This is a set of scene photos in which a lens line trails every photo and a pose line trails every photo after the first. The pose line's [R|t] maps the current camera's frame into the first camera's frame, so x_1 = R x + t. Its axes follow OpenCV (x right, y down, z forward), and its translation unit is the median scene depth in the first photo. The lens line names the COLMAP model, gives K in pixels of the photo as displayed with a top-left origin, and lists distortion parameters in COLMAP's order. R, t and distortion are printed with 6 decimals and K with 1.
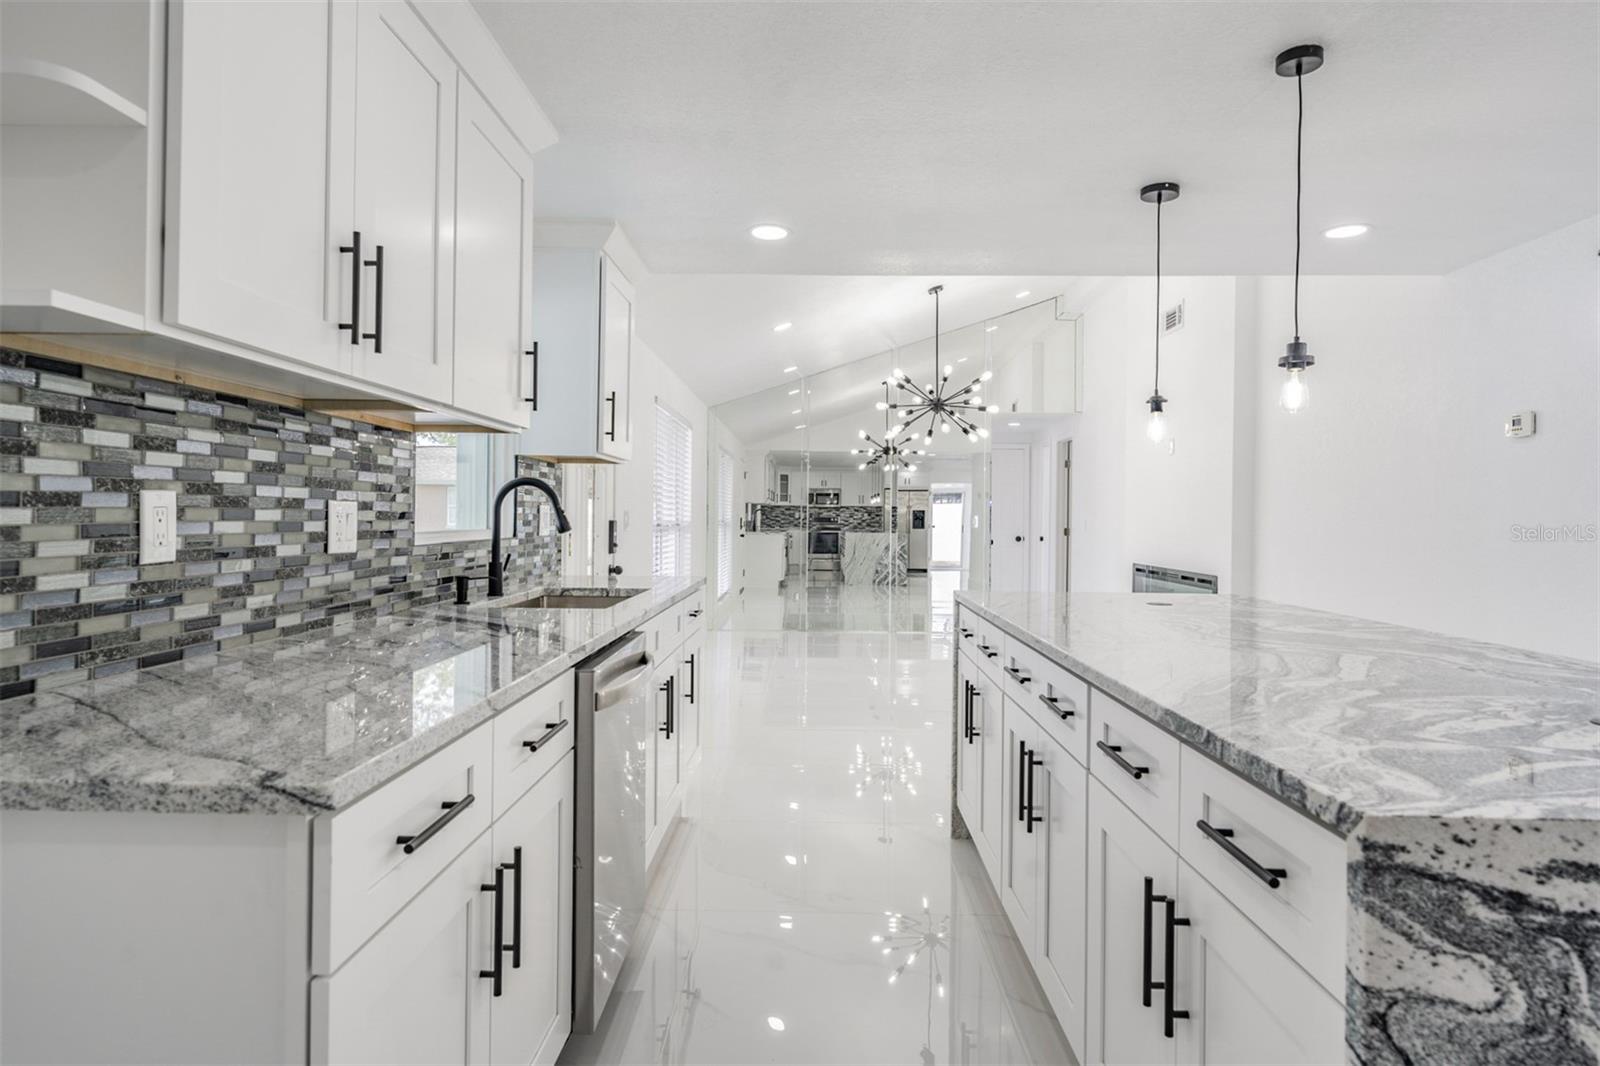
lens RADIAL K [[895.8, 0, 792.2], [0, 895.8, 519.6], [0, 0, 1]] dist [-0.008950, -0.001471]
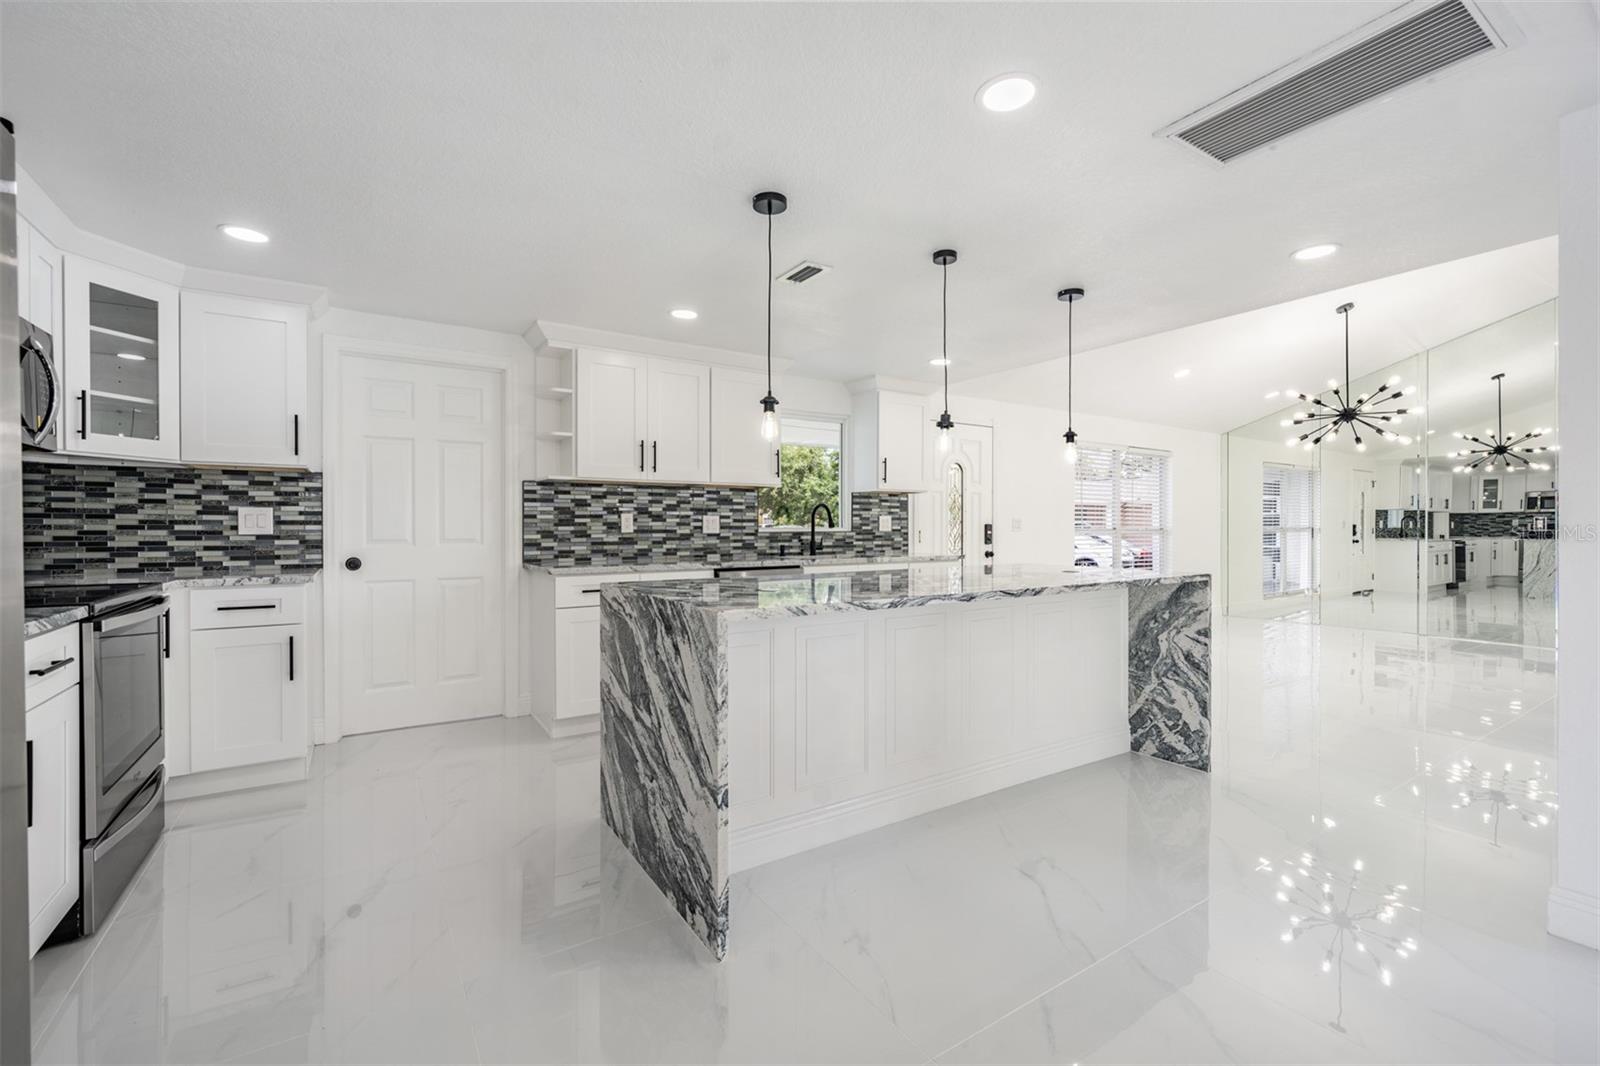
lens RADIAL K [[672.9, 0, 791.3], [0, 672.9, 530.1], [0, 0, 1]] dist [-0.000313, 0.000710]
pose [[0.560792, -0.008880, -0.827909, 1.756396], [0.004352, 0.999960, -0.007777, 0.053986], [0.827945, 0.000758, 0.560808, -0.025835]]
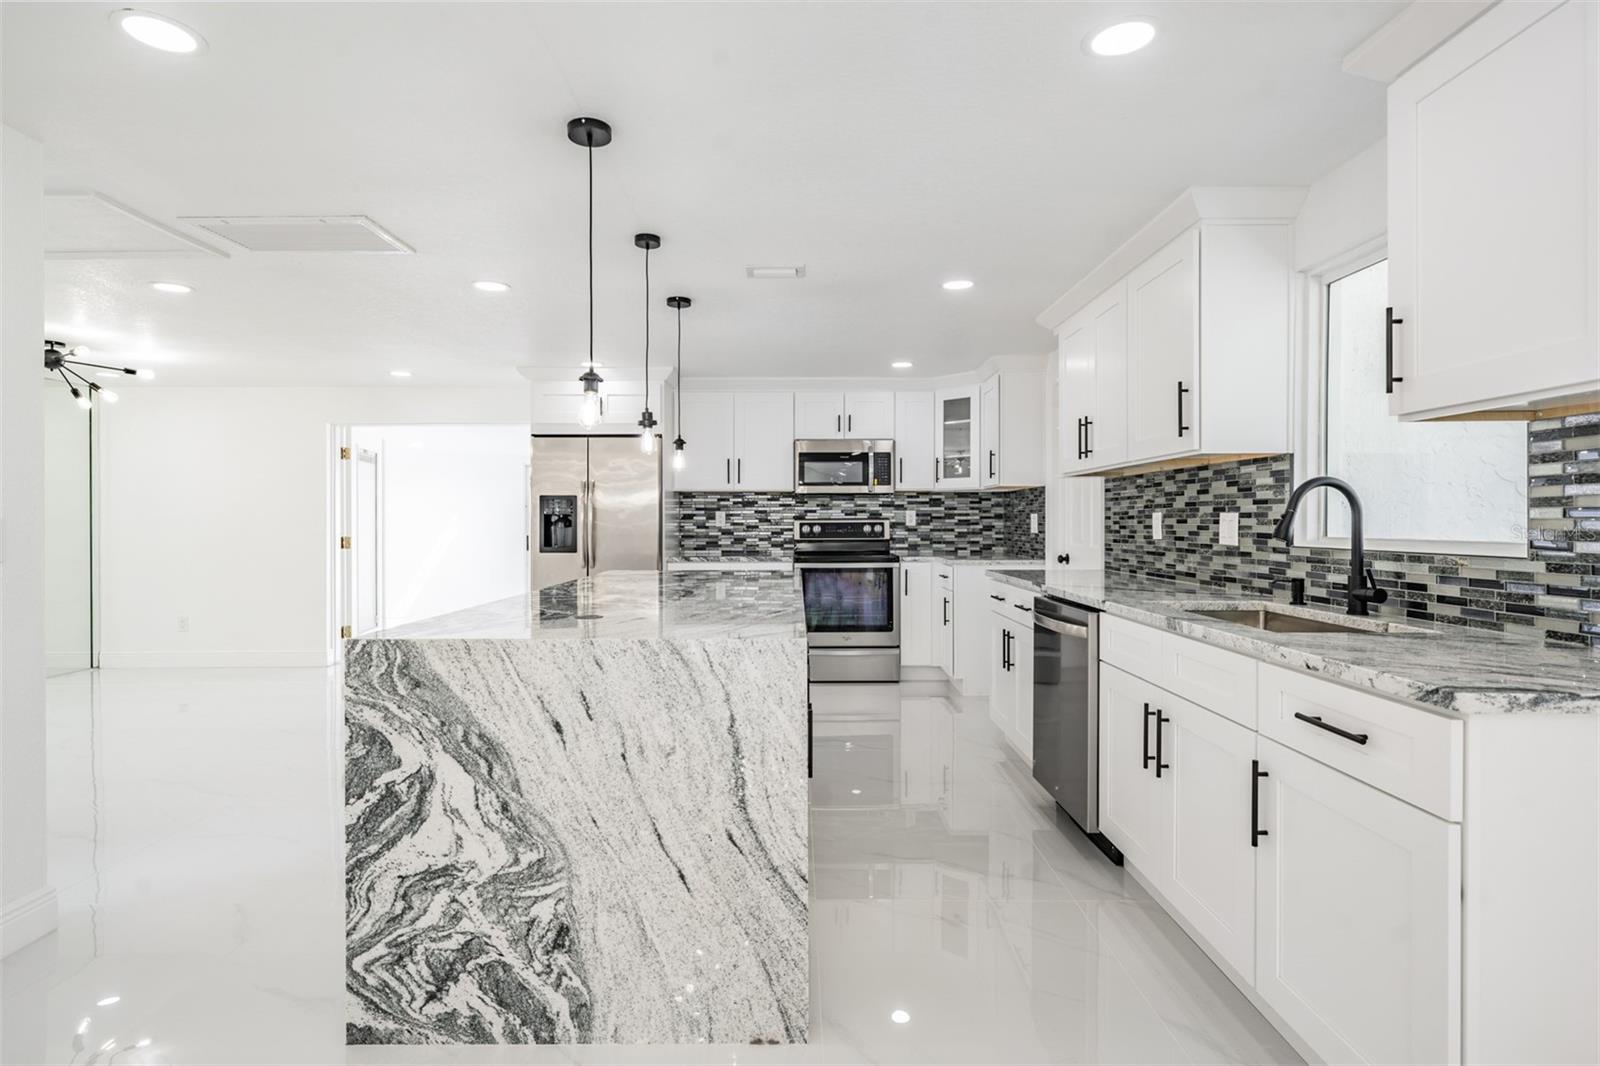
lens RADIAL K [[792.8, 0, 793.4], [0, 792.8, 524.0], [0, 0, 1]] dist [0.002725, 0.000248]
pose [[-0.999520, -0.011390, -0.028827, 0.396969], [-0.011615, 0.999903, 0.007661, -0.003186], [0.028737, 0.007992, -0.999555, 2.882389]]
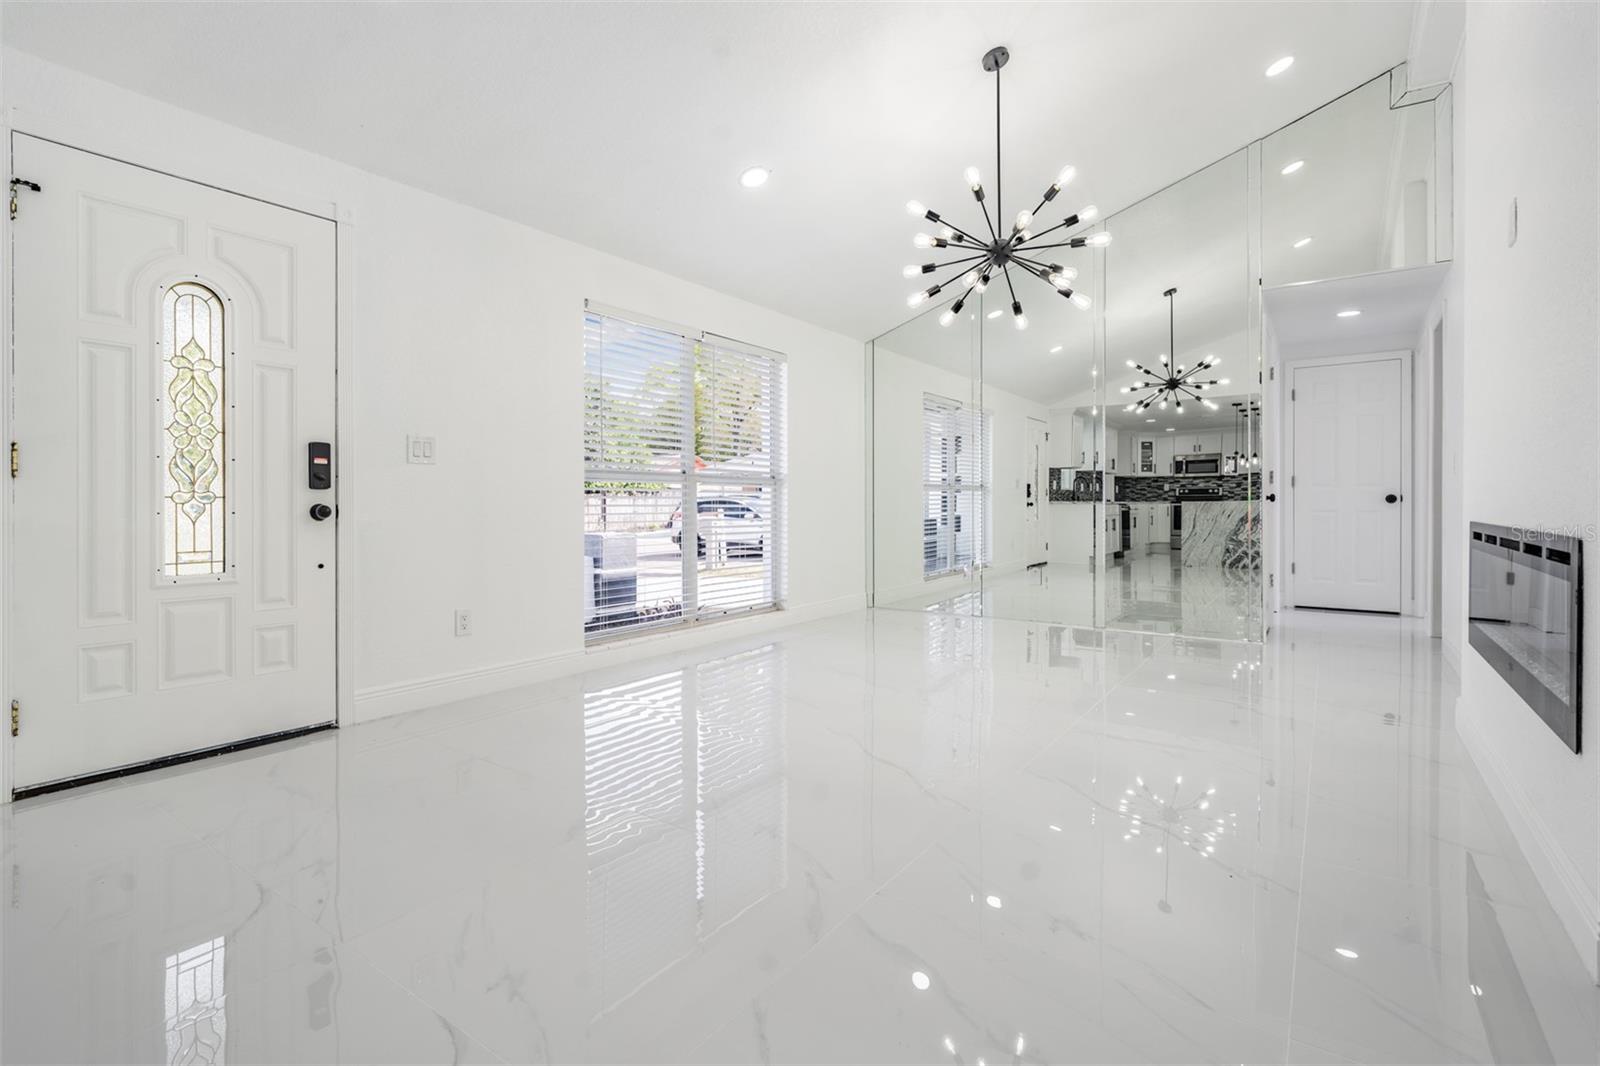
lens RADIAL K [[747.2, 0, 791.6], [0, 747.2, 504.1], [0, 0, 1]] dist [0.002479, -0.000305]
pose [[0.826547, -0.011791, -0.562743, 1.252344], [0.008476, 0.999928, -0.008503, 0.161206], [0.562803, 0.002258, 0.826588, 1.984267]]
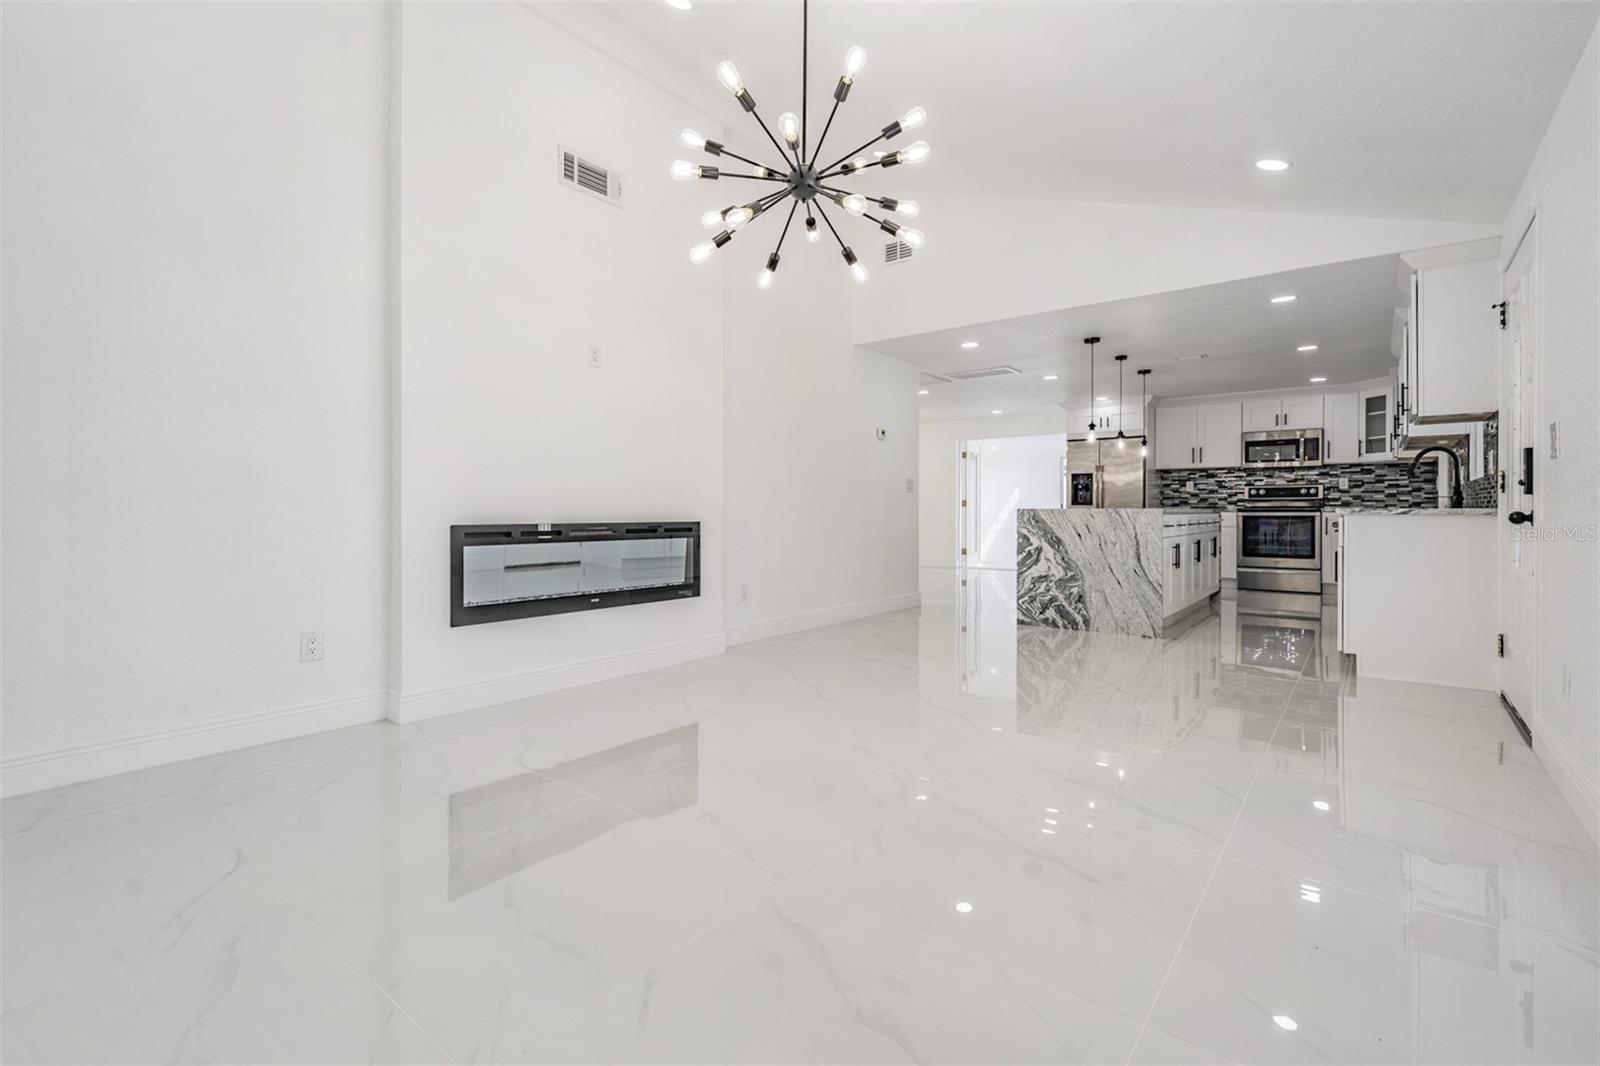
lens RADIAL K [[737.5, 0, 785.0], [0, 737.5, 513.4], [0, 0, 1]] dist [0.000512, 0.000754]
pose [[-0.797924, -0.015753, 0.602552, -0.230727], [-0.008341, 0.999851, 0.015094, 0.139409], [-0.602700, 0.007018, -0.797937, 5.142651]]
